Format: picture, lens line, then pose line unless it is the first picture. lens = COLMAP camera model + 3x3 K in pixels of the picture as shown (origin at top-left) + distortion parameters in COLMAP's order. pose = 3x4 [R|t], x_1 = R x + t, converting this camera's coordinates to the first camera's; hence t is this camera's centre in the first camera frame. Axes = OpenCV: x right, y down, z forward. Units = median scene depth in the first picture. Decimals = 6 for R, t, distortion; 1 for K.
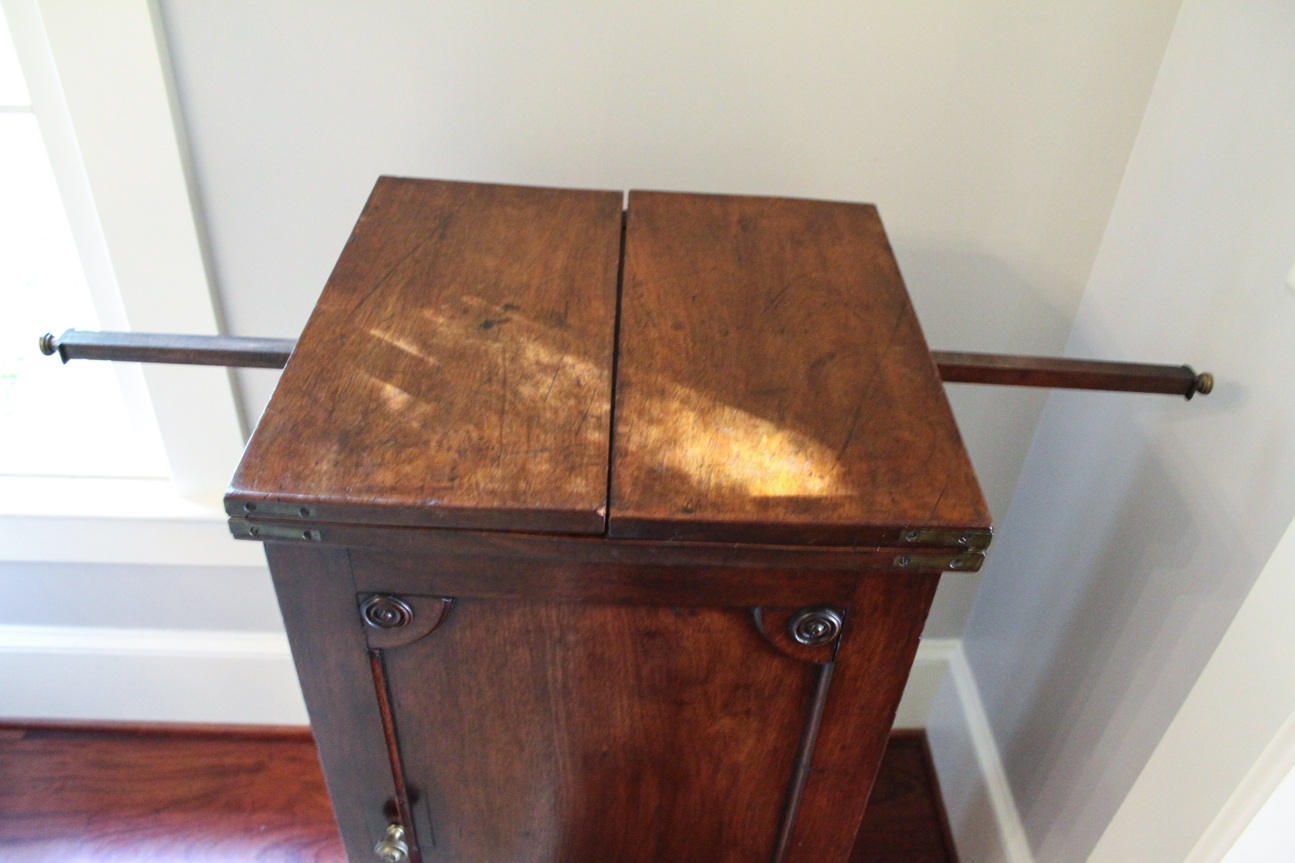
lens RADIAL K [[1051.1, 0, 653.0], [0, 1051.1, 434.1], [0, 0, 1]] dist [-0.138893, 0.092291]
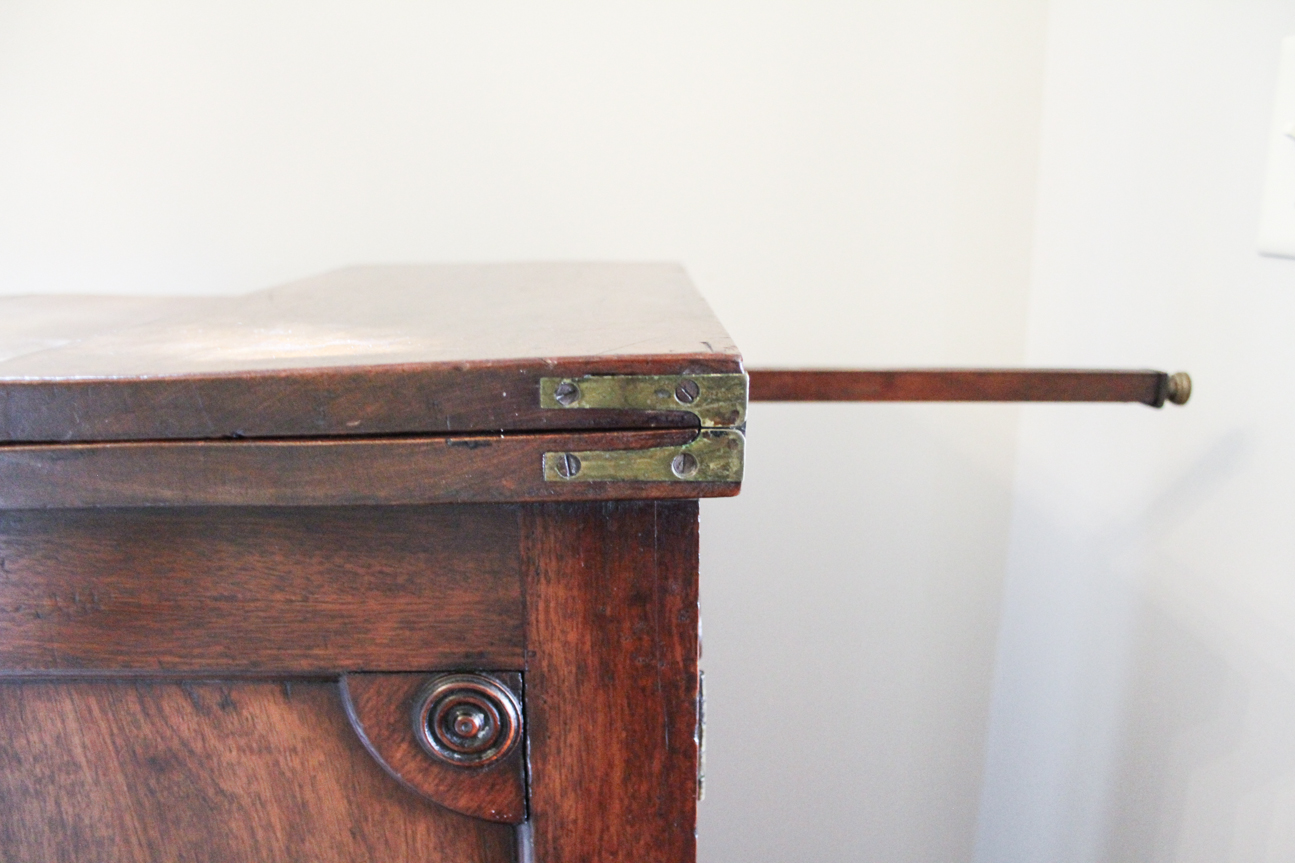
lens RADIAL K [[1051.1, 0, 646.4], [0, 1051.1, 436.0], [0, 0, 1]] dist [-0.138893, 0.092291]
pose [[0.998271, -0.058435, 0.006370, 0.218490], [0.055736, 0.906570, -0.418358, 0.243958], [0.018672, 0.417990, 0.908260, 0.455176]]
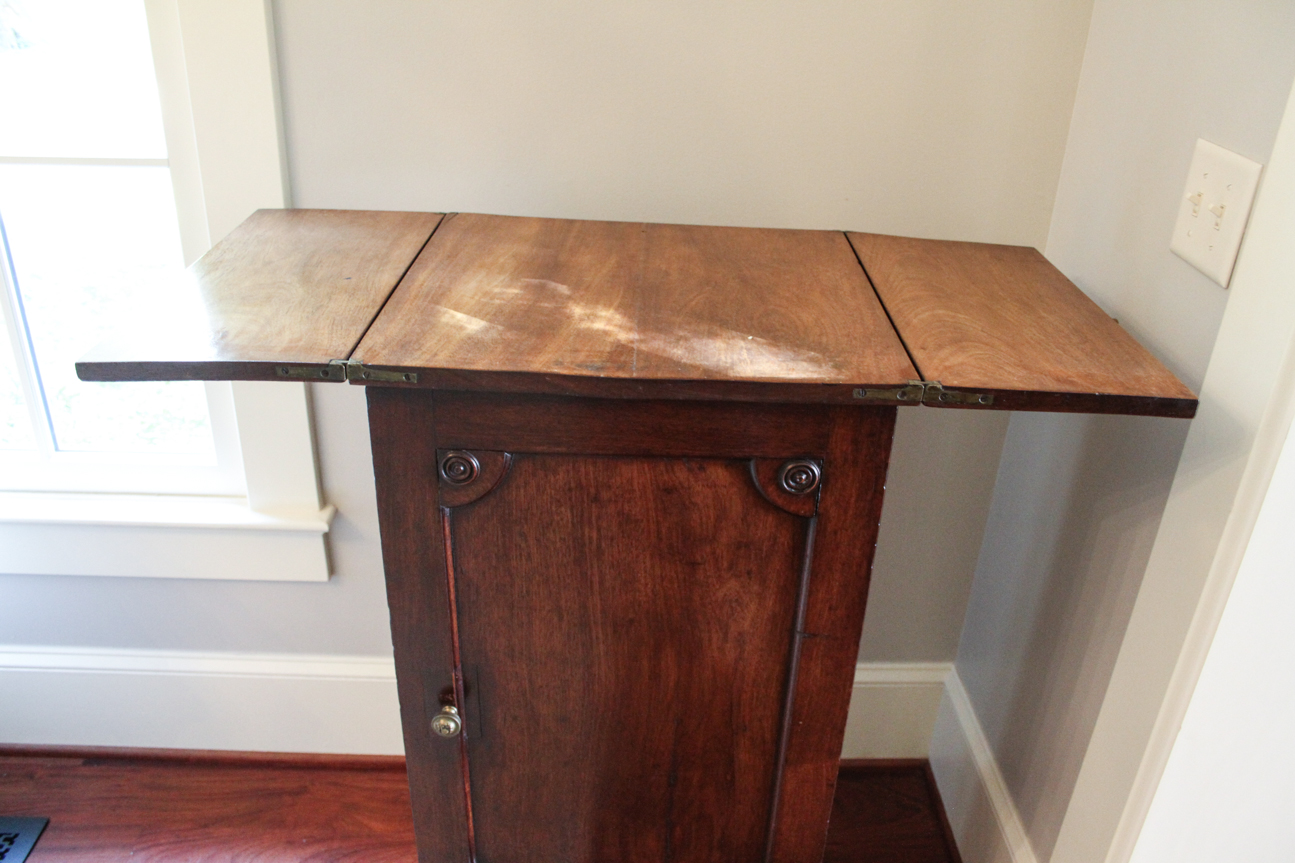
lens RADIAL K [[1051.1, 0, 650.9], [0, 1051.1, 432.8], [0, 0, 1]] dist [-0.138893, 0.092291]
pose [[0.999829, -0.013099, -0.013053, -0.005358], [0.010409, 0.982069, -0.188237, 0.330478], [0.015285, 0.188069, 0.982037, -0.225489]]
